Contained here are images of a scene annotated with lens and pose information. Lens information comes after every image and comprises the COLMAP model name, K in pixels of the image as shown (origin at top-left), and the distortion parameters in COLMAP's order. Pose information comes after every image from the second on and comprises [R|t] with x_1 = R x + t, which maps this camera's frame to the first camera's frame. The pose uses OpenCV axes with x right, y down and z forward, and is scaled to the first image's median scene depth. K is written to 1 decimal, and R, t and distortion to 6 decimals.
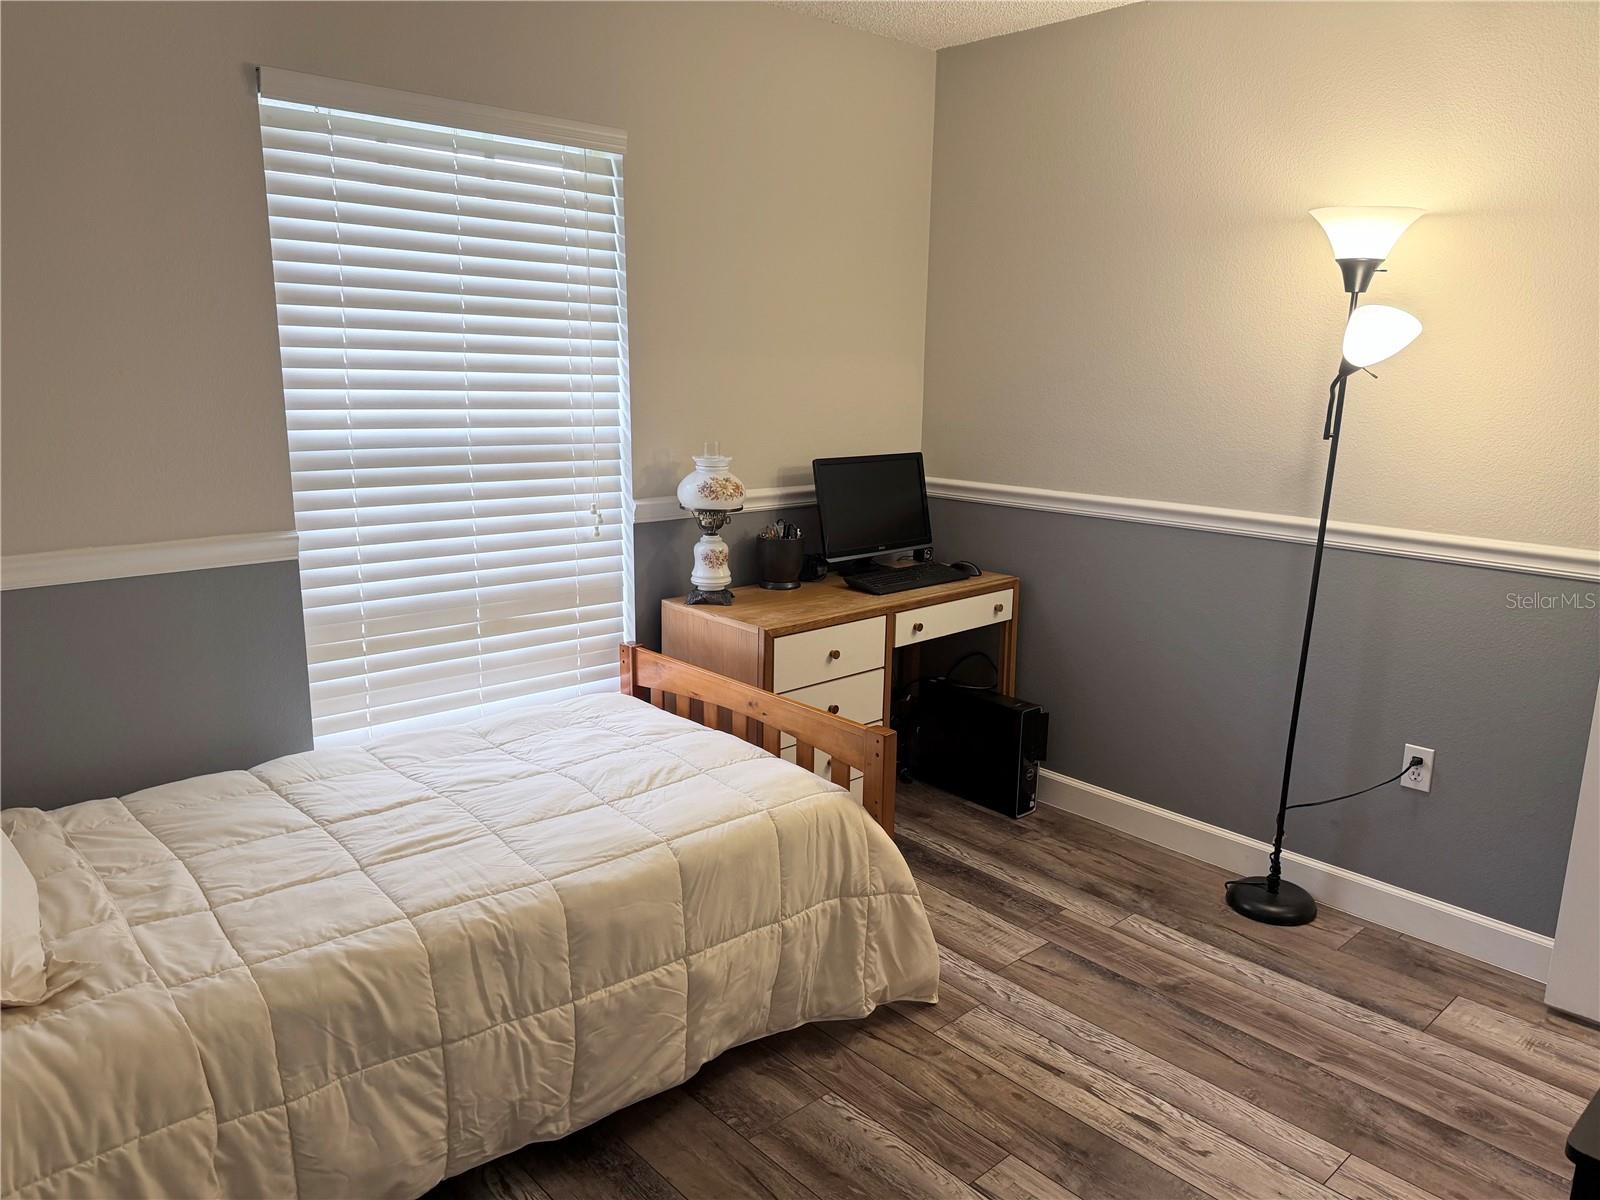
lens RADIAL K [[1120.2, 0, 812.5], [0, 1120.2, 586.5], [0, 0, 1]] dist [0.065915, -0.087560]
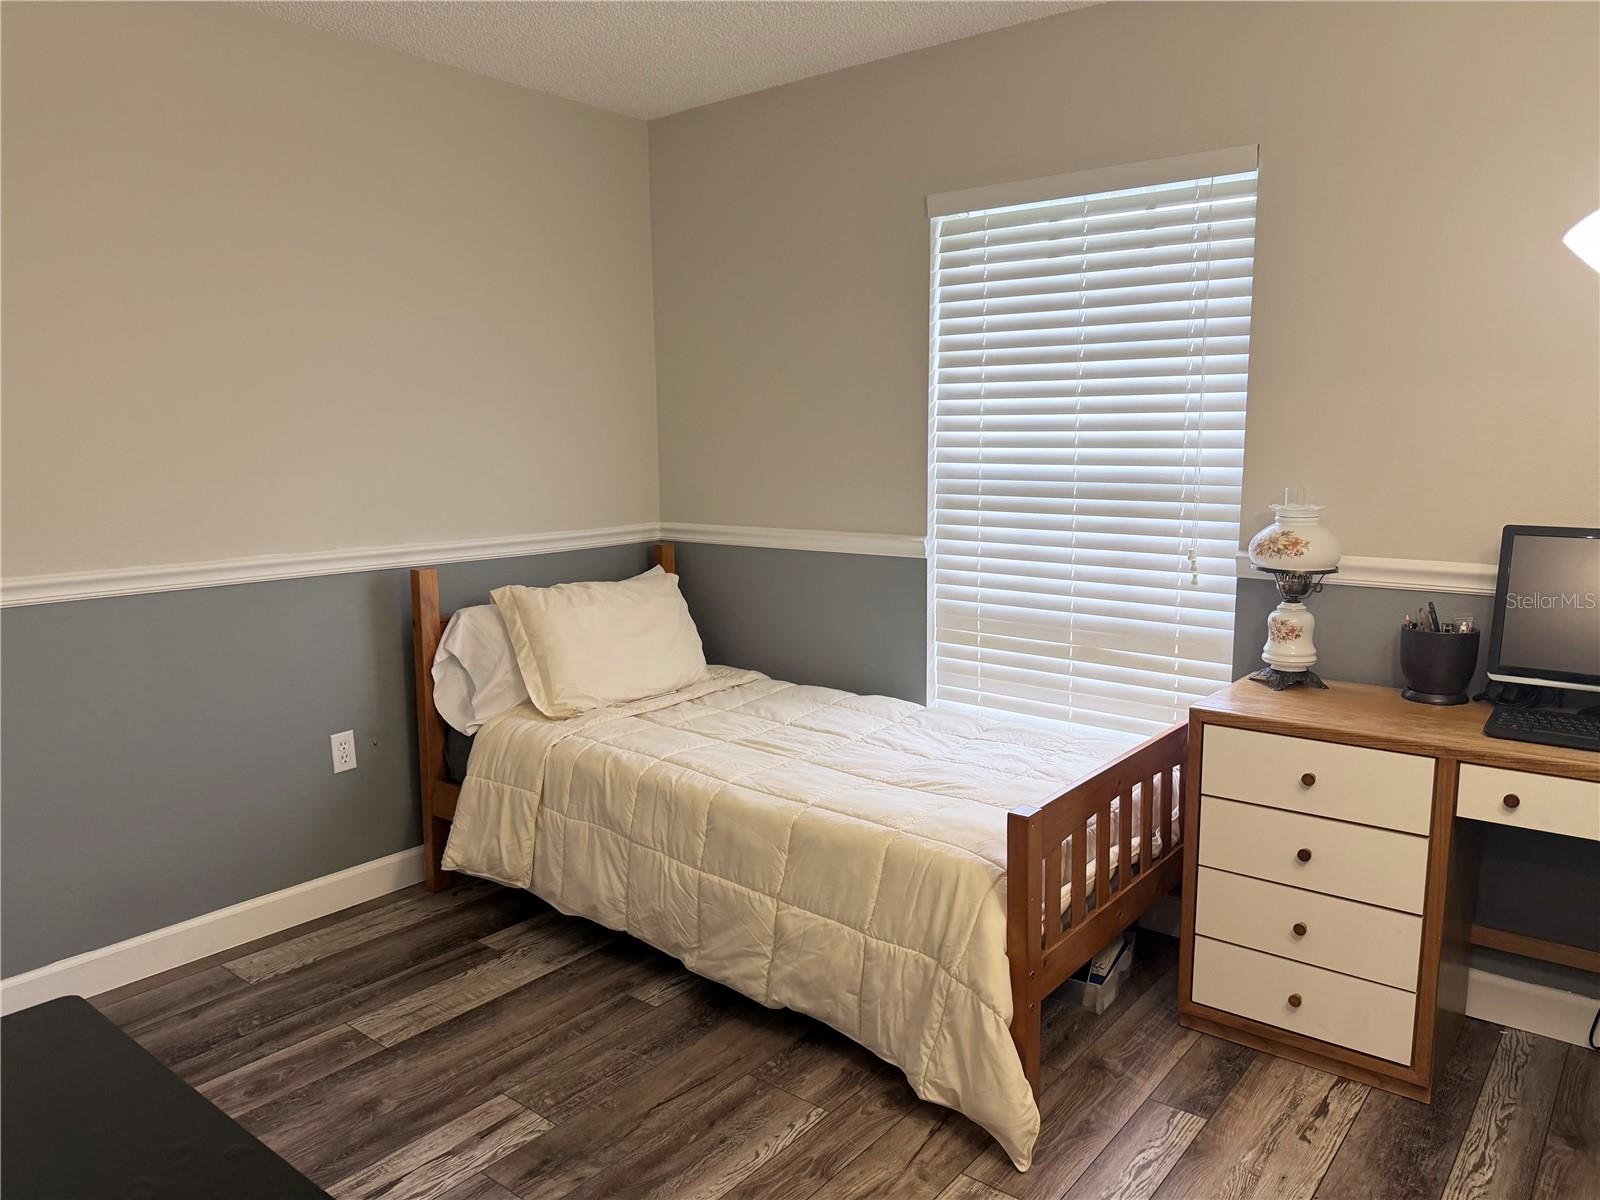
lens RADIAL K [[1120.2, 0, 799.0], [0, 1120.2, 594.8], [0, 0, 1]] dist [0.065915, -0.087560]
pose [[0.142033, 0.118585, -0.982733, 0.864102], [-0.189289, 0.977731, 0.090623, -0.076357], [0.971595, 0.173149, 0.161317, 0.679725]]
